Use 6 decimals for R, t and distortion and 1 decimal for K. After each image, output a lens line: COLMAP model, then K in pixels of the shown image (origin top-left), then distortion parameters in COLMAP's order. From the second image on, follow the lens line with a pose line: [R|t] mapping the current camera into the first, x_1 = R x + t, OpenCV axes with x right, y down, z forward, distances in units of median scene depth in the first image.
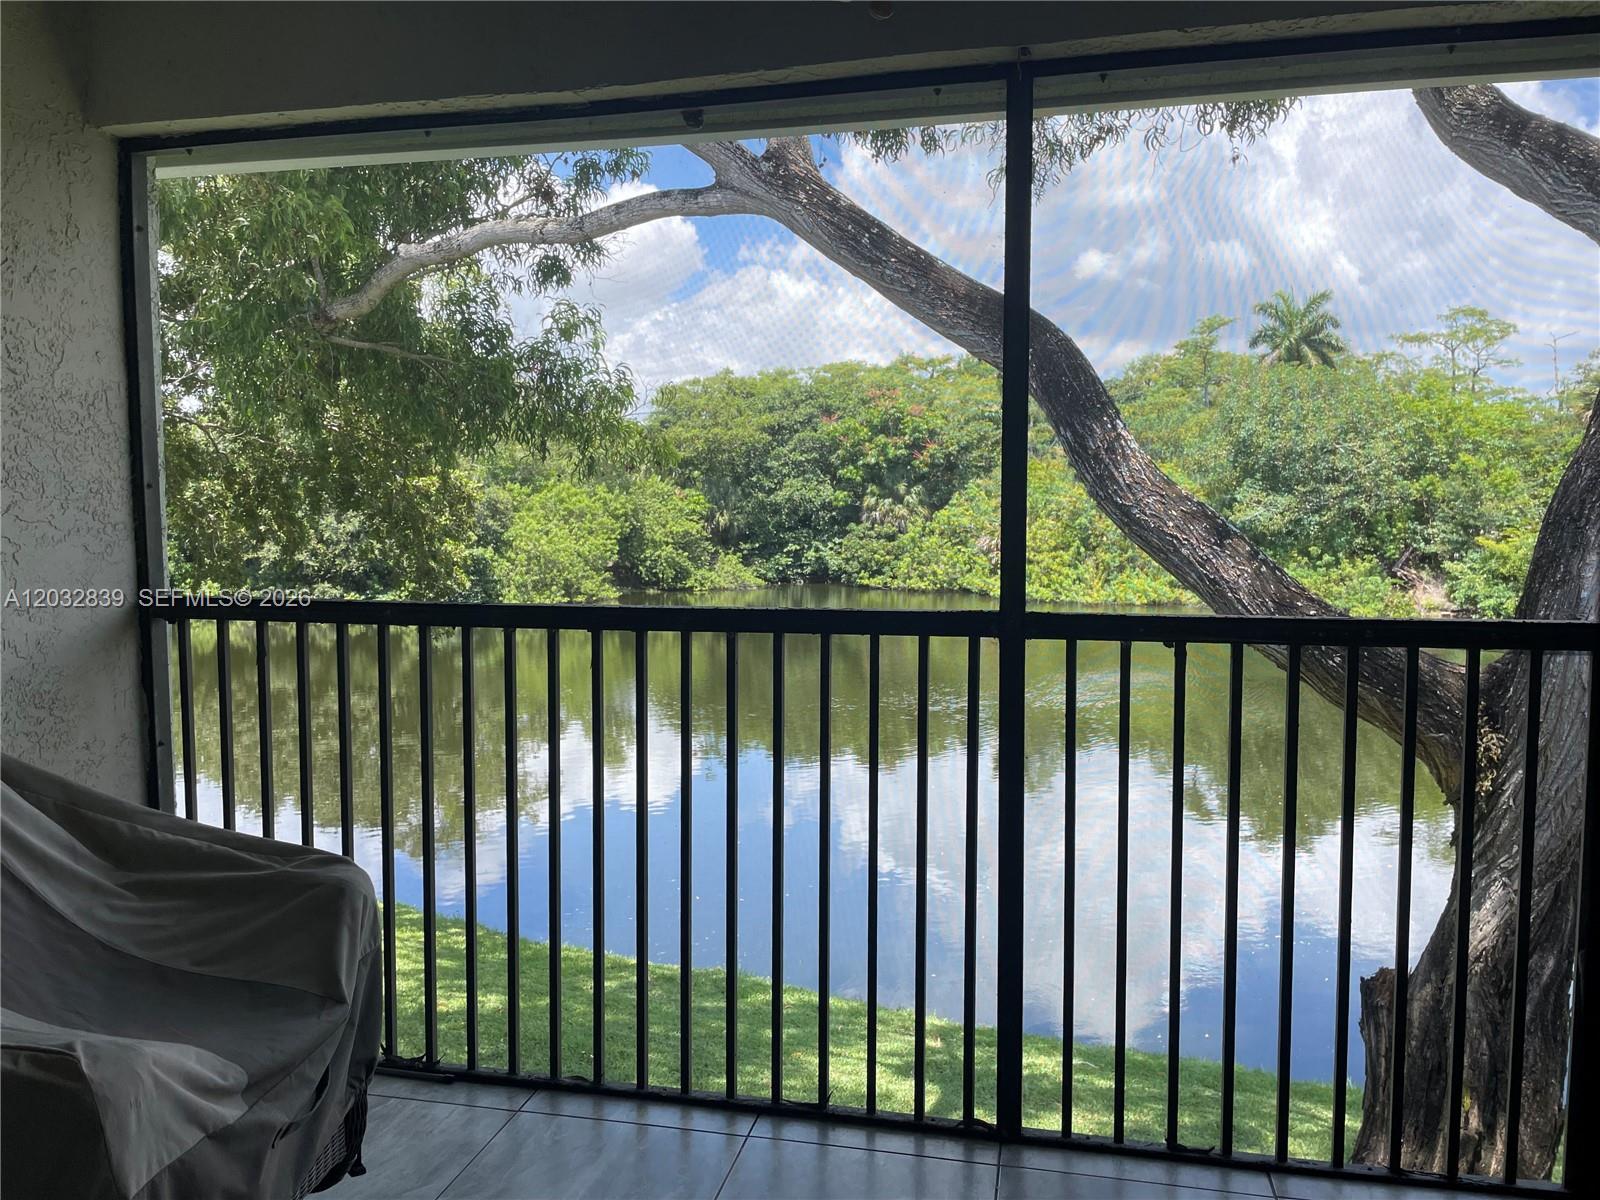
lens RADIAL K [[1207.2, 0, 788.1], [0, 1207.2, 594.3], [0, 0, 1]] dist [0.095925, -0.158568]
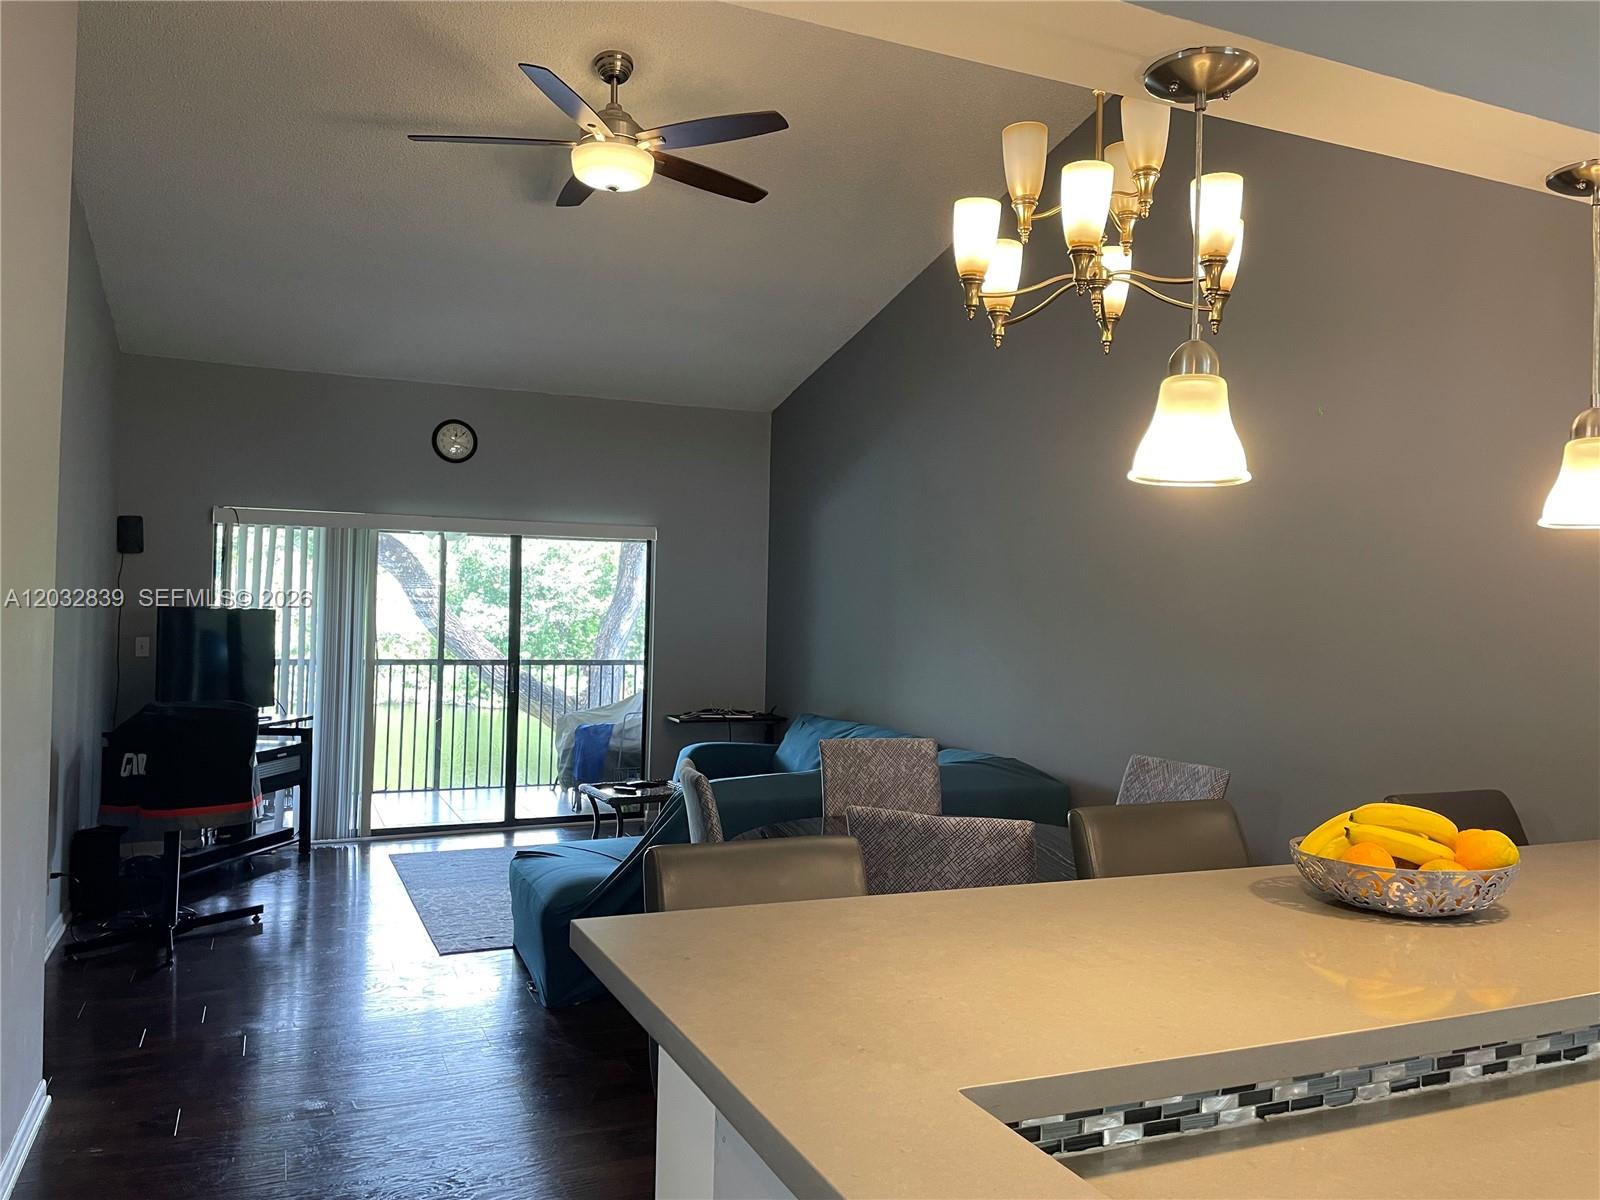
lens RADIAL K [[1213.1, 0, 800.0], [0, 1213.1, 600.0], [0, 0, 1]] dist [0.101348, -0.170641]
pose [[0.811367, 0.028174, 0.583858, -0.046927], [0.019371, 0.996993, -0.075028, 0.005615], [-0.584217, 0.072185, 0.808381, -0.115695]]
